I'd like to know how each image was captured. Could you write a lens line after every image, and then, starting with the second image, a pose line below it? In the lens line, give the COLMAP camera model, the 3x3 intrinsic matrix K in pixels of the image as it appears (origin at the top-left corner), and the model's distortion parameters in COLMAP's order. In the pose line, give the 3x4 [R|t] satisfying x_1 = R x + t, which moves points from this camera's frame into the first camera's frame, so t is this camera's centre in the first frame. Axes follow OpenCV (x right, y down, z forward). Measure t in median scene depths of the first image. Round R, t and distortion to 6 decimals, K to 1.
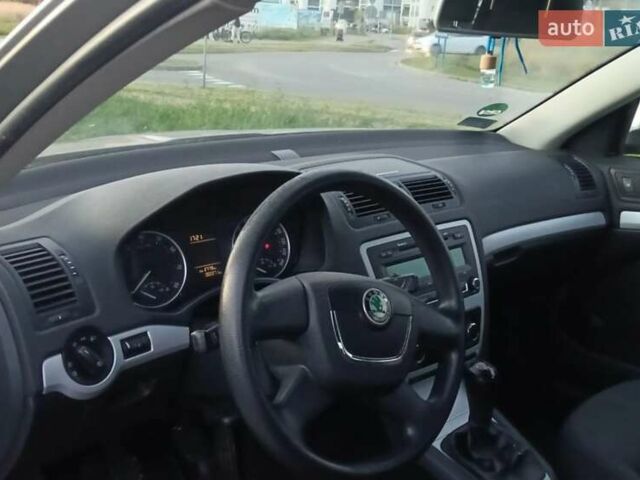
lens RADIAL K [[672.7, 0, 320.0], [0, 672.7, 240.0], [0, 0, 1]] dist [0.032040, -0.006687]
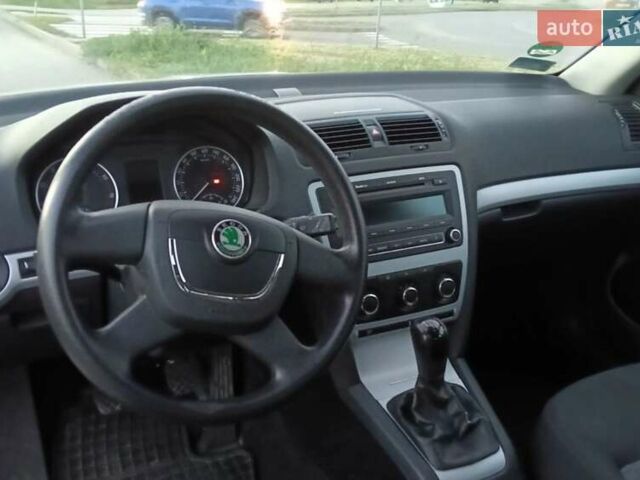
lens RADIAL K [[672.7, 0, 320.0], [0, 672.7, 240.0], [0, 0, 1]] dist [0.032040, -0.006687]
pose [[0.973270, 0.062000, -0.221135, 0.252762], [-0.049214, 0.996807, 0.062874, 0.022563], [0.224327, -0.050310, 0.973214, 0.079288]]
